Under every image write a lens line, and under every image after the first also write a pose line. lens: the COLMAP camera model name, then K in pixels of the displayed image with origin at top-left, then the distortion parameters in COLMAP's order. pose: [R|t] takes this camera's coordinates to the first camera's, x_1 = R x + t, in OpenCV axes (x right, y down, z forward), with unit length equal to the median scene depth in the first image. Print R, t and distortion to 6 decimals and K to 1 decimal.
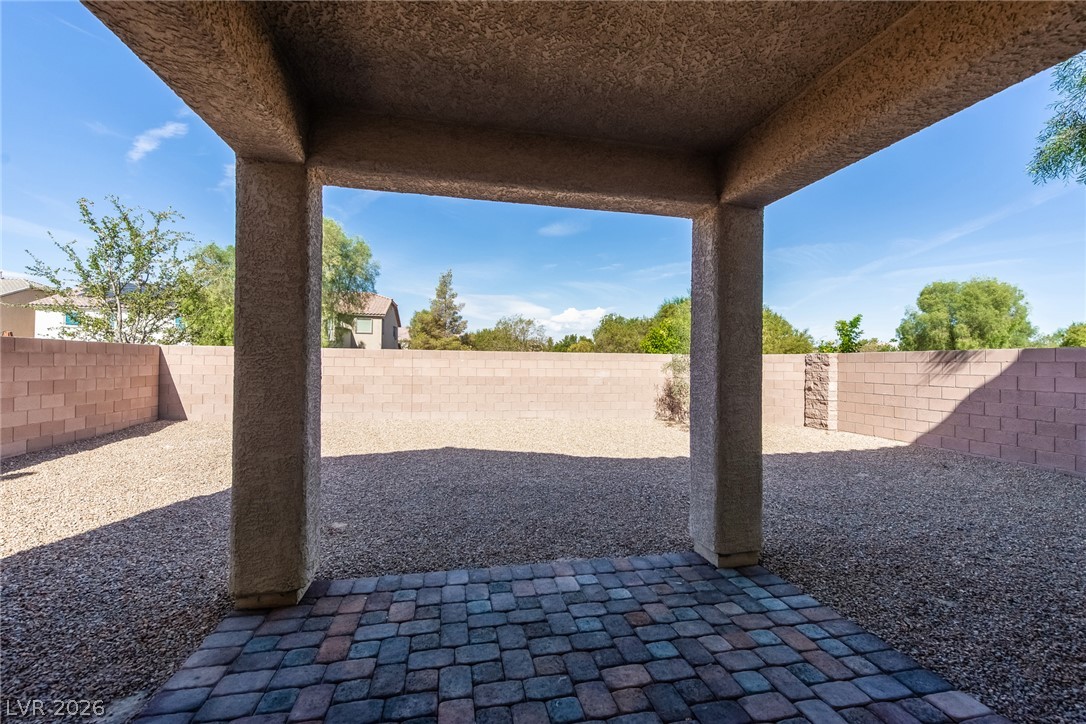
lens RADIAL K [[441.9, 0, 537.5], [0, 441.9, 362.2], [0, 0, 1]] dist [0.012855, -0.000427]
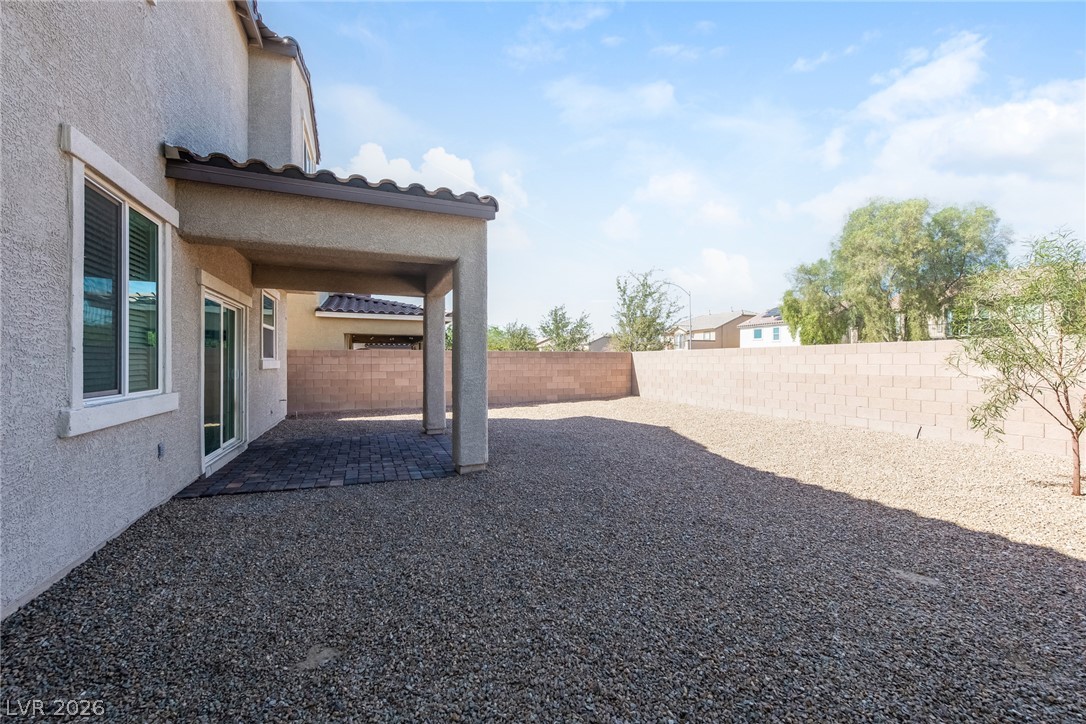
lens RADIAL K [[441.9, 0, 538.9], [0, 441.9, 364.4], [0, 0, 1]] dist [0.012855, -0.000427]
pose [[0.188567, -0.006813, -0.982037, 0.750915], [0.004657, 0.999971, -0.006043, 0.017508], [0.982049, -0.003433, 0.188593, 0.302526]]
